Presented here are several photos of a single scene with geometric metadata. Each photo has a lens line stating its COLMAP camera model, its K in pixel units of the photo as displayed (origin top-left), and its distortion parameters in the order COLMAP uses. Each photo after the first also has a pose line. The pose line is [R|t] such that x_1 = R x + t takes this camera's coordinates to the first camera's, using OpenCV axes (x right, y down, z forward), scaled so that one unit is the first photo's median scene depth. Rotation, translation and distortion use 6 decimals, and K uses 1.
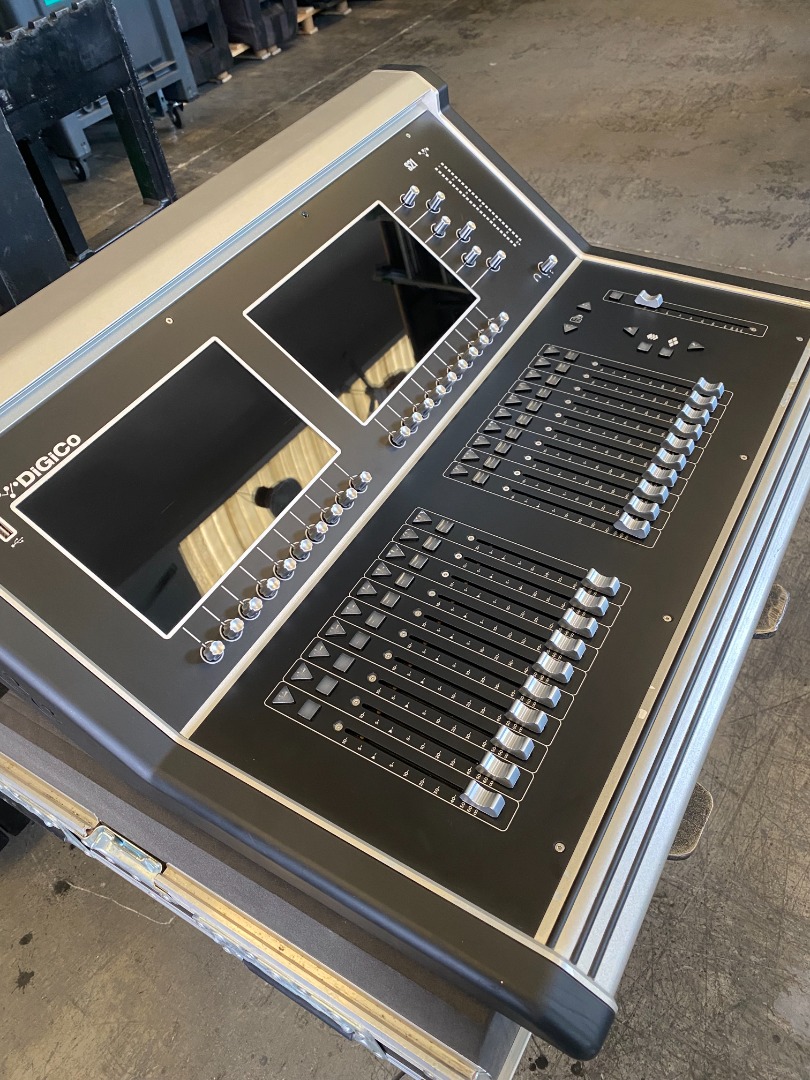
lens RADIAL K [[821.2, 0, 405.0], [0, 821.2, 540.0], [0, 0, 1]] dist [0.001183, 0.002823]
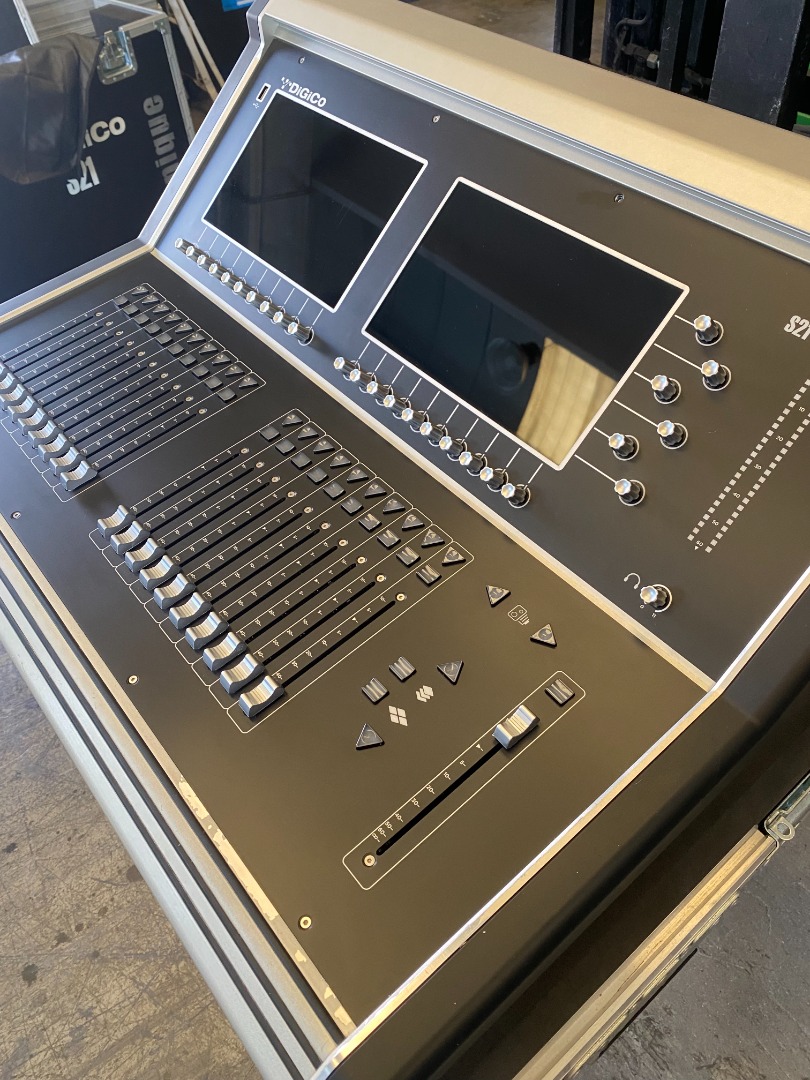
lens RADIAL K [[821.2, 0, 405.0], [0, 821.2, 540.0], [0, 0, 1]] dist [0.001183, 0.002823]
pose [[-0.321390, 0.804616, -0.499301, 0.602754], [-0.607978, 0.228916, 0.760237, -0.842673], [0.725997, 0.547896, 0.415618, 0.799620]]
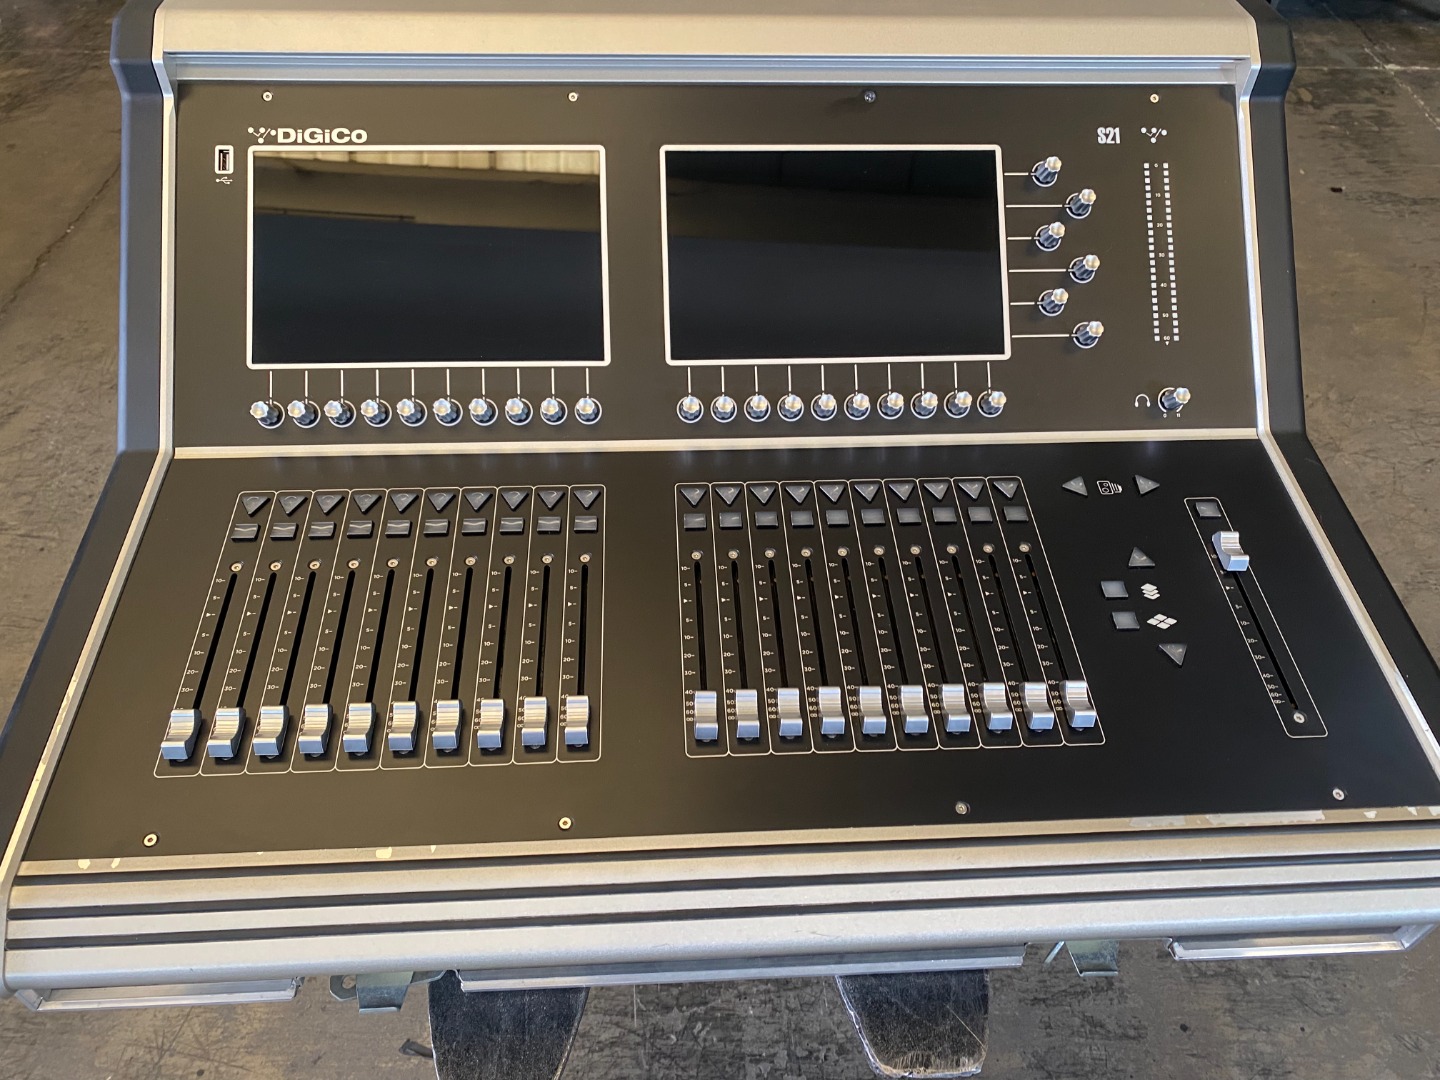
lens RADIAL K [[1095.0, 0, 720.0], [0, 1095.0, 540.0], [0, 0, 1]] dist [0.001183, 0.002823]
pose [[0.556974, 0.692991, -0.457760, 0.537877], [-0.664709, 0.702396, 0.254561, -0.314244], [0.497937, 0.162493, 0.851853, 0.235329]]
